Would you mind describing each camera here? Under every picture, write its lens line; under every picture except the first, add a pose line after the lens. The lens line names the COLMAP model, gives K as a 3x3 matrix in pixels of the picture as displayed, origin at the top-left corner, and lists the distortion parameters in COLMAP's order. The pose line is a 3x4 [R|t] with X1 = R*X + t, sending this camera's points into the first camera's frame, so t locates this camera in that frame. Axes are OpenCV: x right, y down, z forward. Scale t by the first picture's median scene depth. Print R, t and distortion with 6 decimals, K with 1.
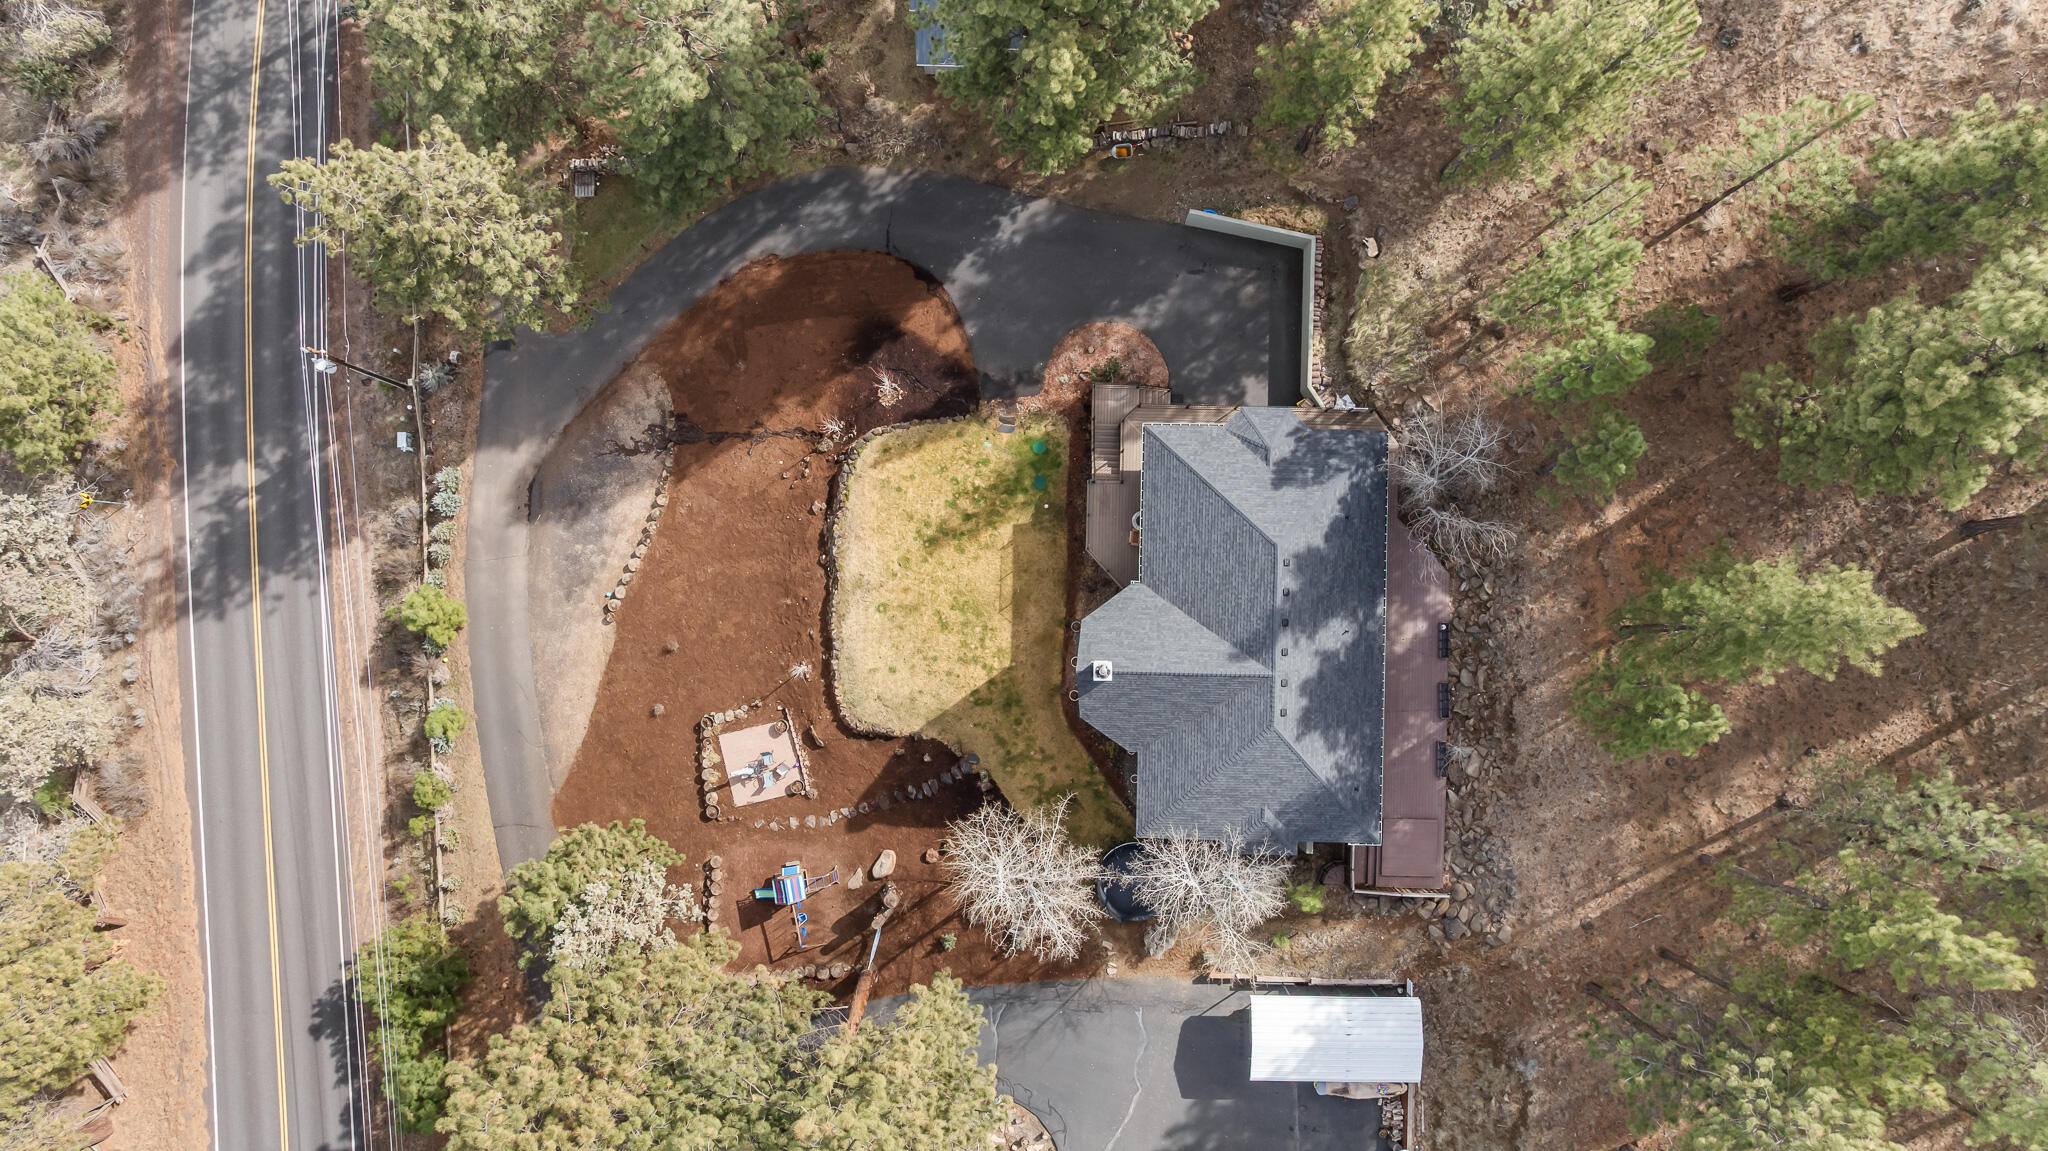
lens RADIAL K [[1458.1, 0, 1024.0], [0, 1458.1, 575.5], [0, 0, 1]] dist [-0.003903, 0.054057]
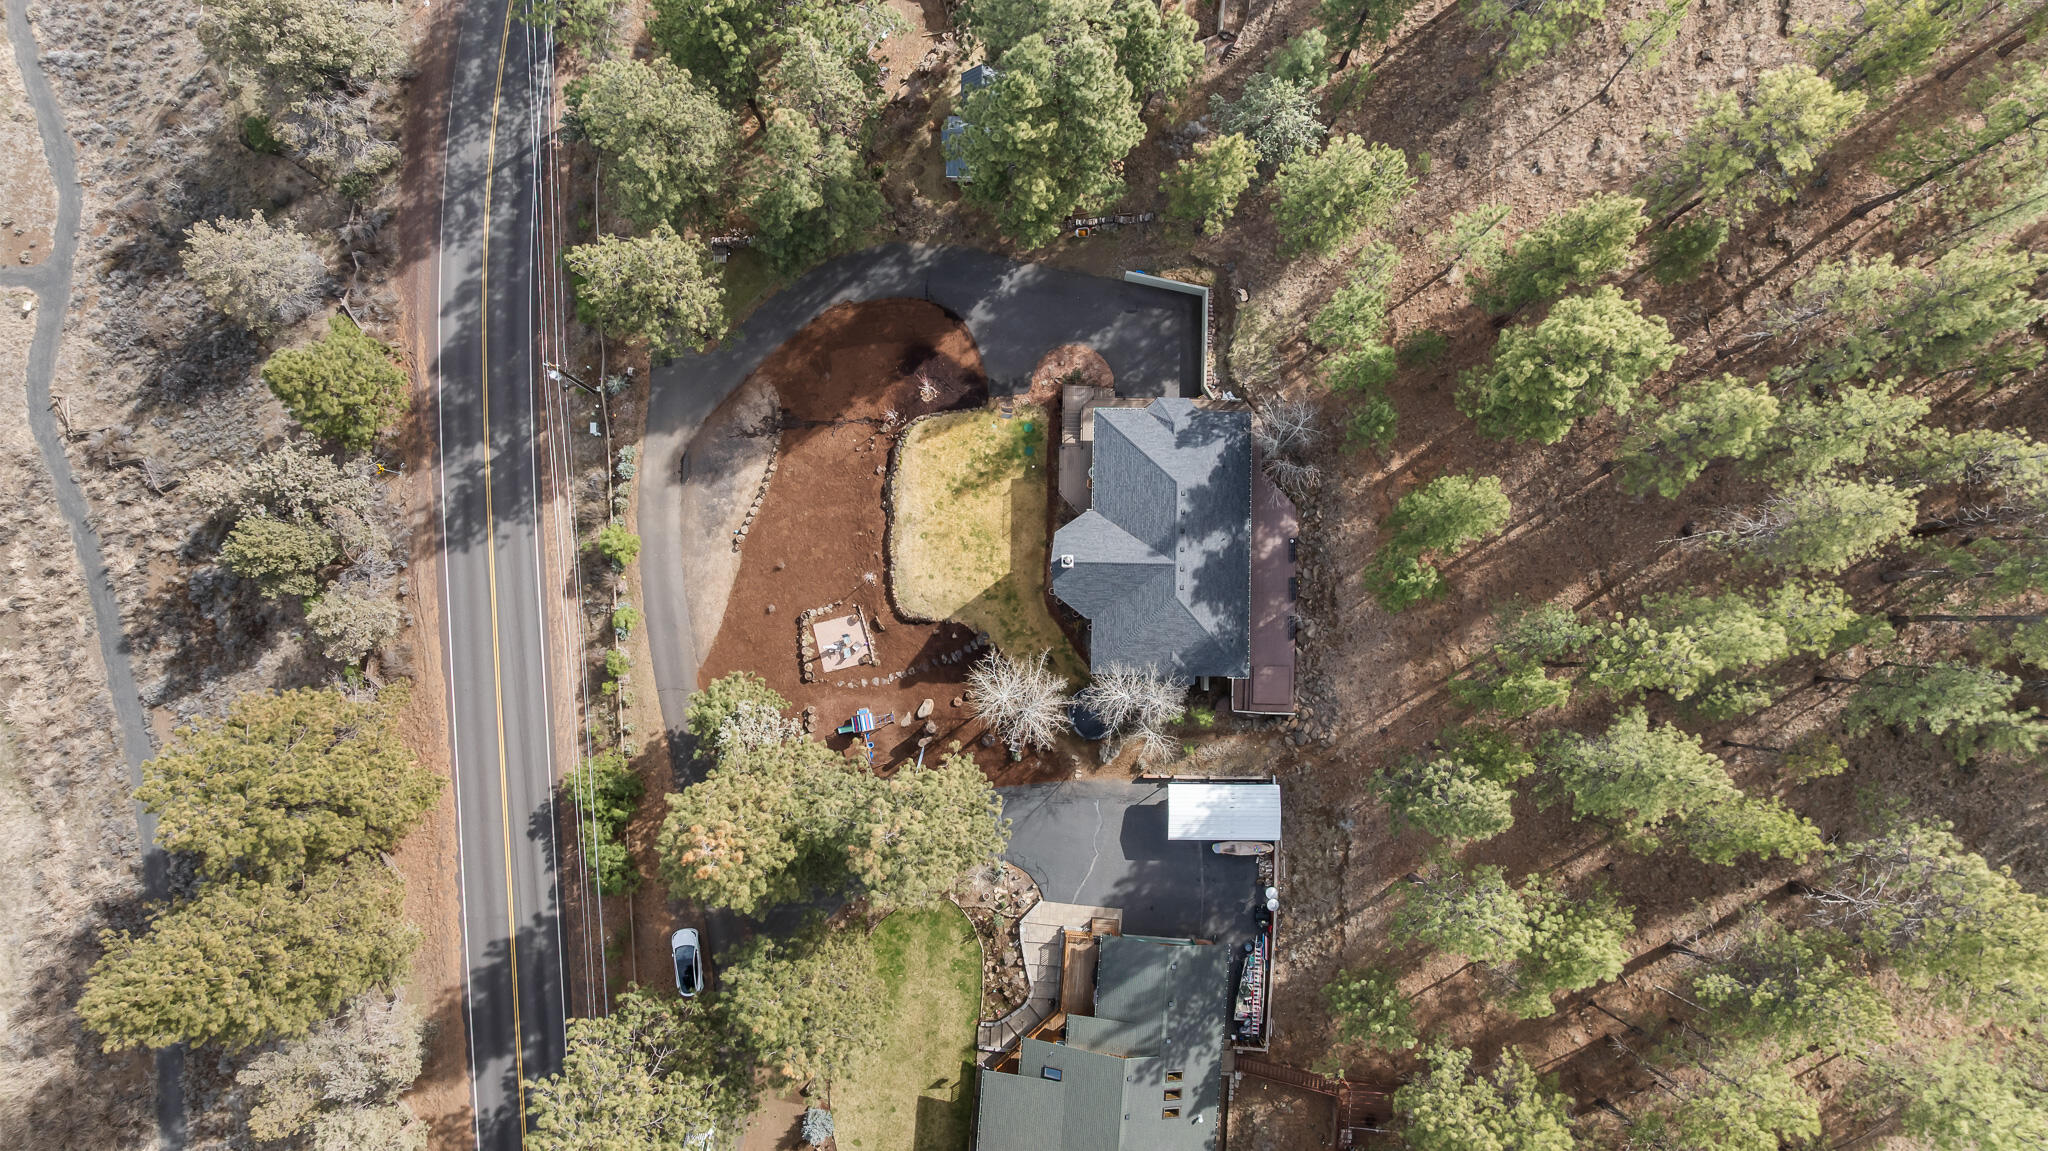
lens RADIAL K [[1486.1, 0, 1024.0], [0, 1486.1, 575.5], [0, 0, 1]] dist [0.054614, -0.001074]
pose [[0.999990, -0.004405, -0.000708, 0.006370], [0.004379, 0.999455, -0.032727, 0.114337], [0.000852, 0.032724, 0.999464, -0.530652]]
